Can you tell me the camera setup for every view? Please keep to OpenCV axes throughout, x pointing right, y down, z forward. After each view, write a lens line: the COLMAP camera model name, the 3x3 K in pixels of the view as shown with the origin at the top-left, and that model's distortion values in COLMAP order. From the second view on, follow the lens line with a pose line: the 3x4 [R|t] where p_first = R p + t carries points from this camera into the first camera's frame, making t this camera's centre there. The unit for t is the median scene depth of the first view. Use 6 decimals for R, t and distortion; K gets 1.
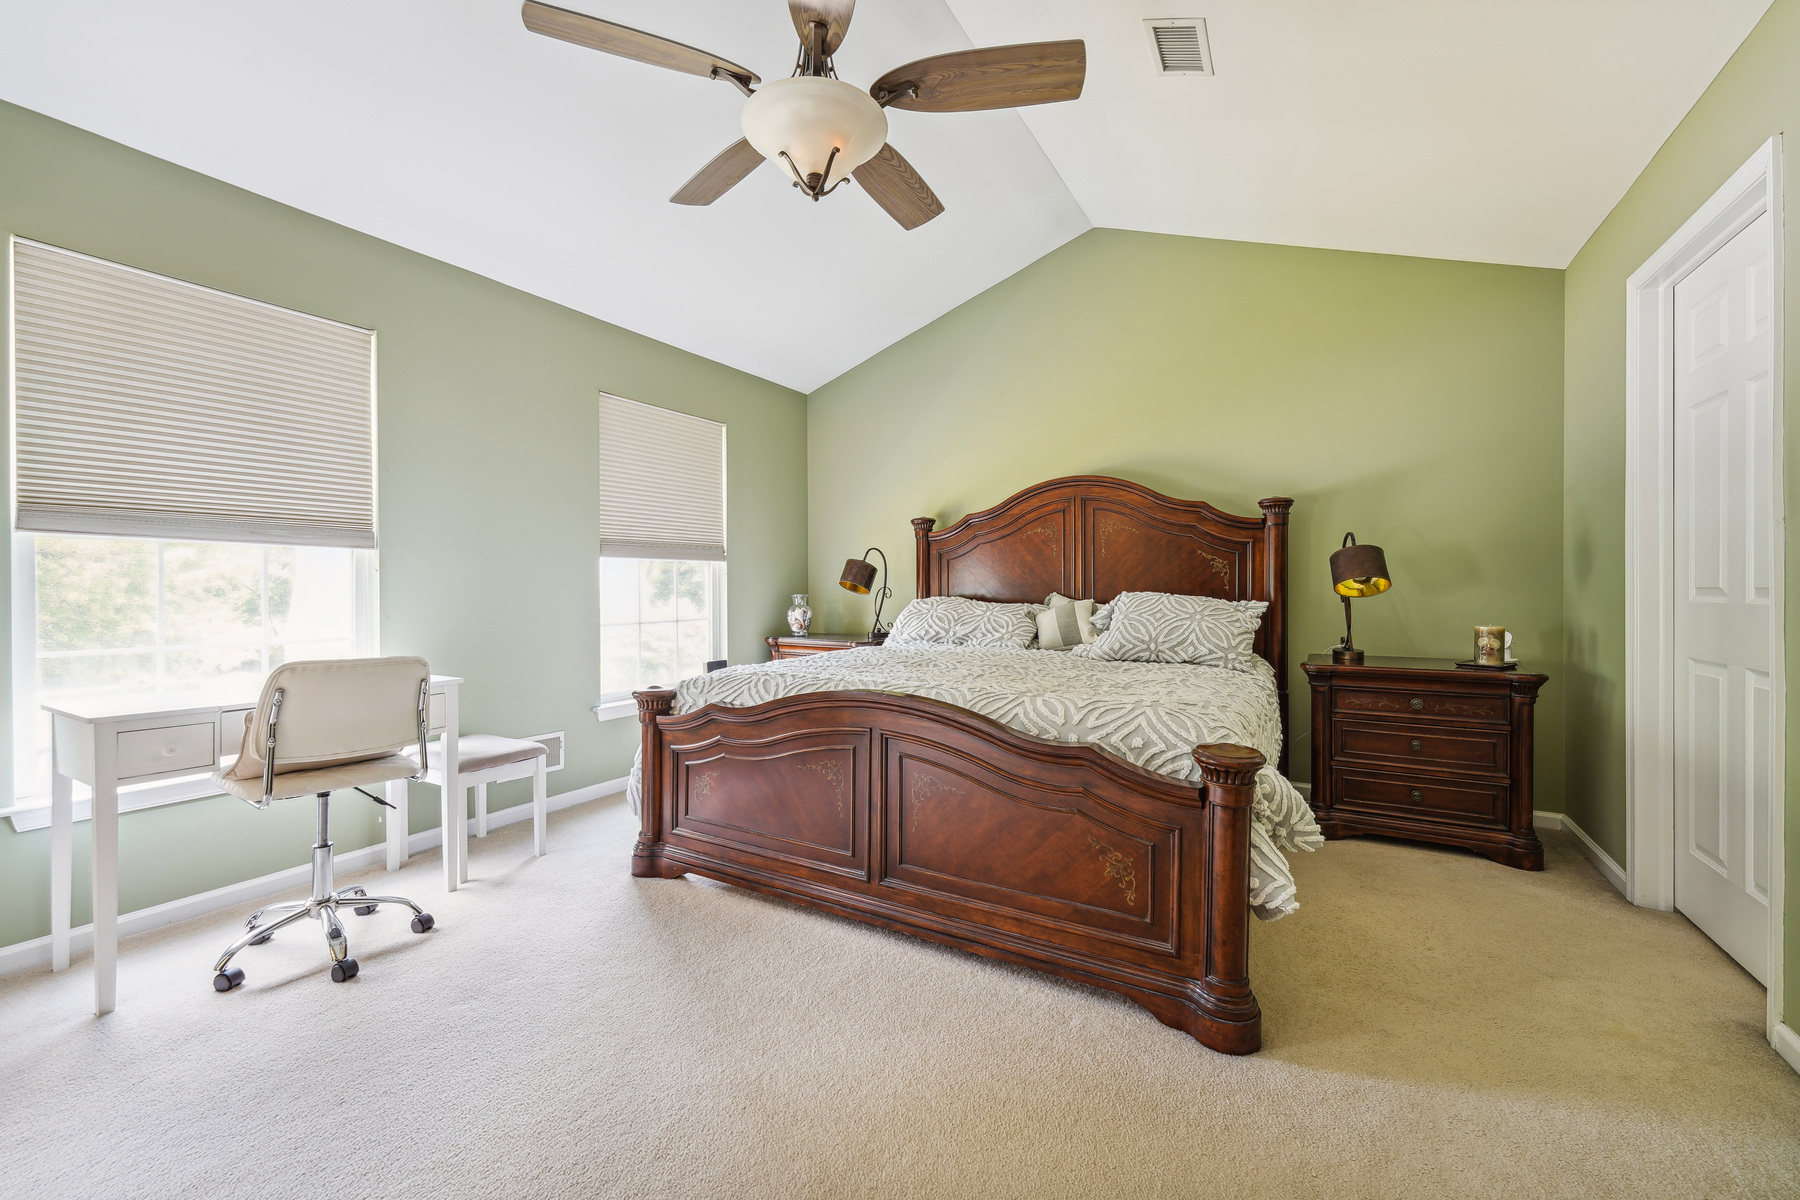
lens RADIAL K [[726.5, 0, 900.0], [0, 726.5, 600.0], [0, 0, 1]] dist [-0.000537, 0.000013]
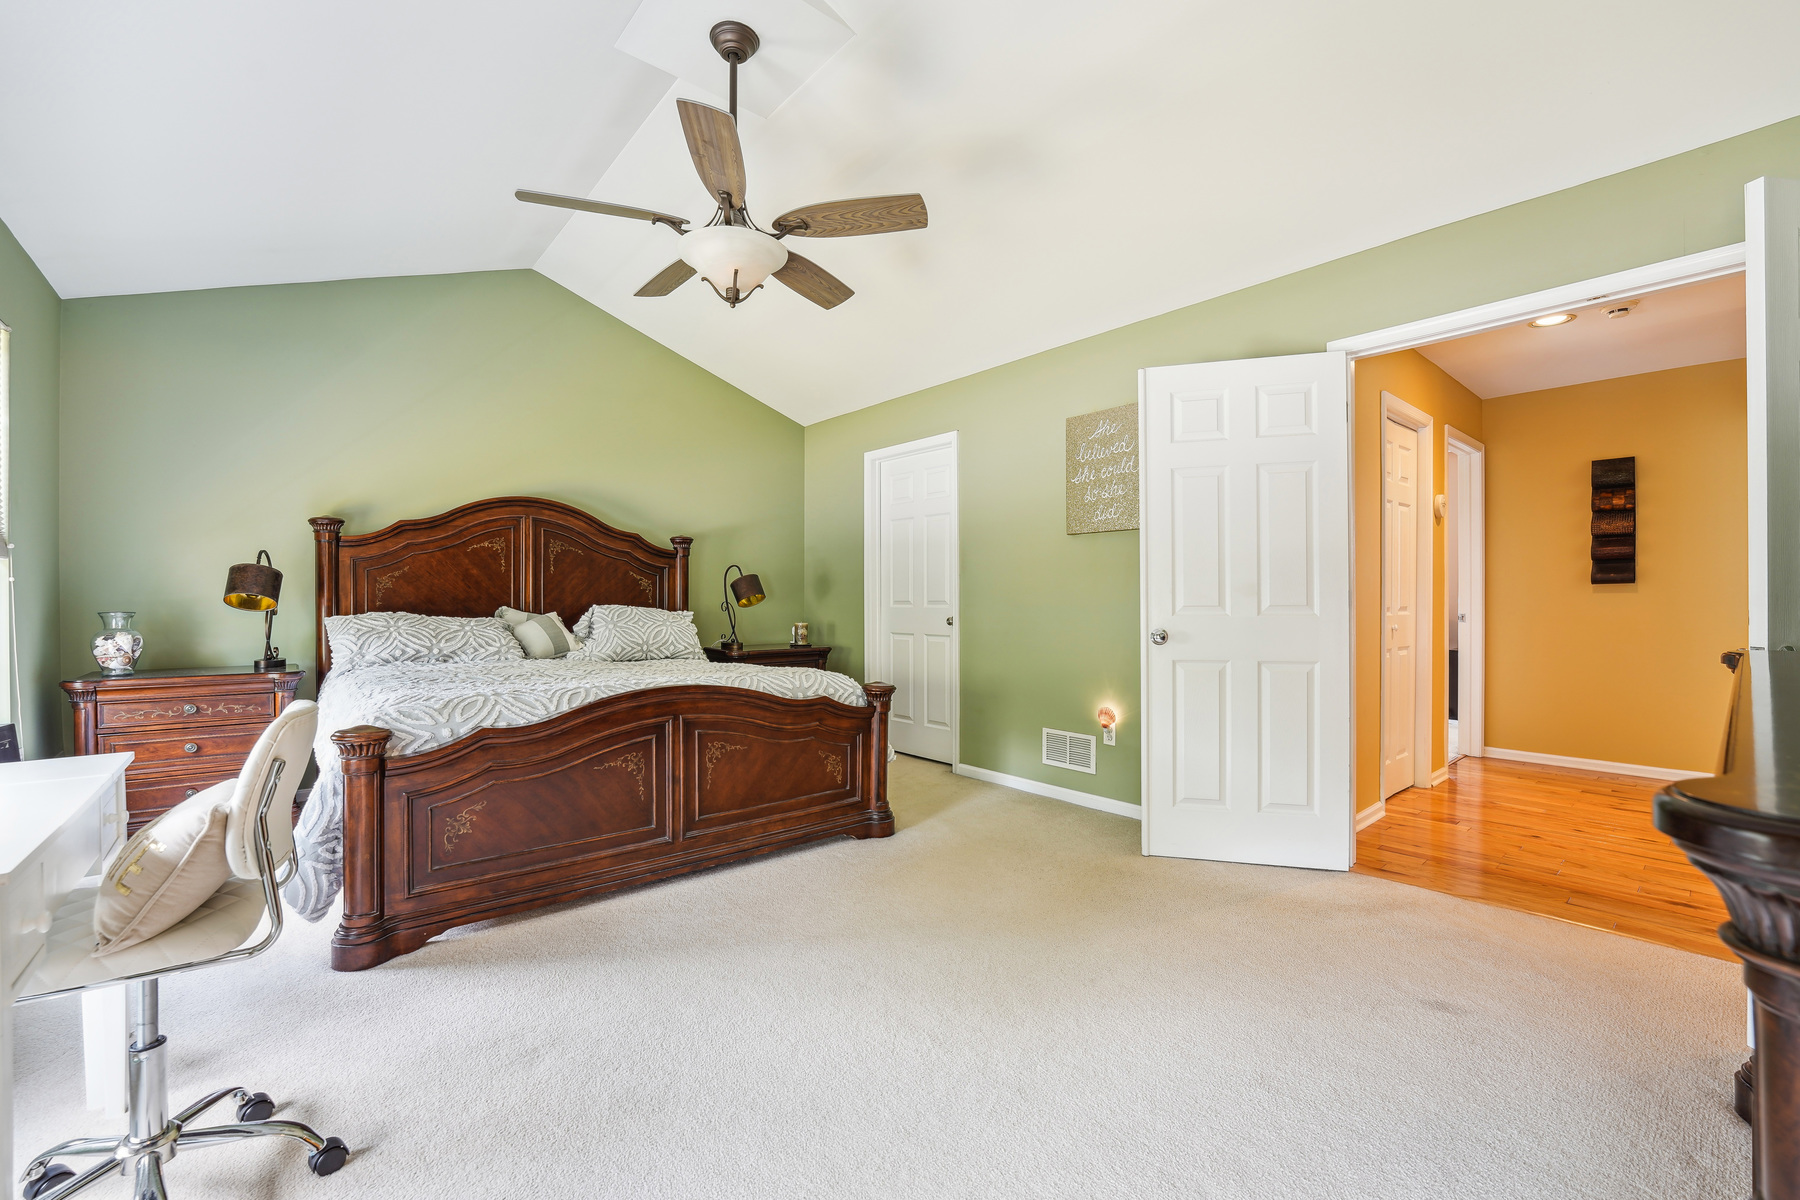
lens RADIAL K [[745.0, 0, 900.0], [0, 745.0, 600.0], [0, 0, 1]] dist [-0.000168, -0.000014]
pose [[0.342315, -0.000560, 0.939585, -0.738593], [0.016290, 0.999853, -0.005339, -0.005446], [-0.939444, 0.017133, 0.342274, 0.135412]]
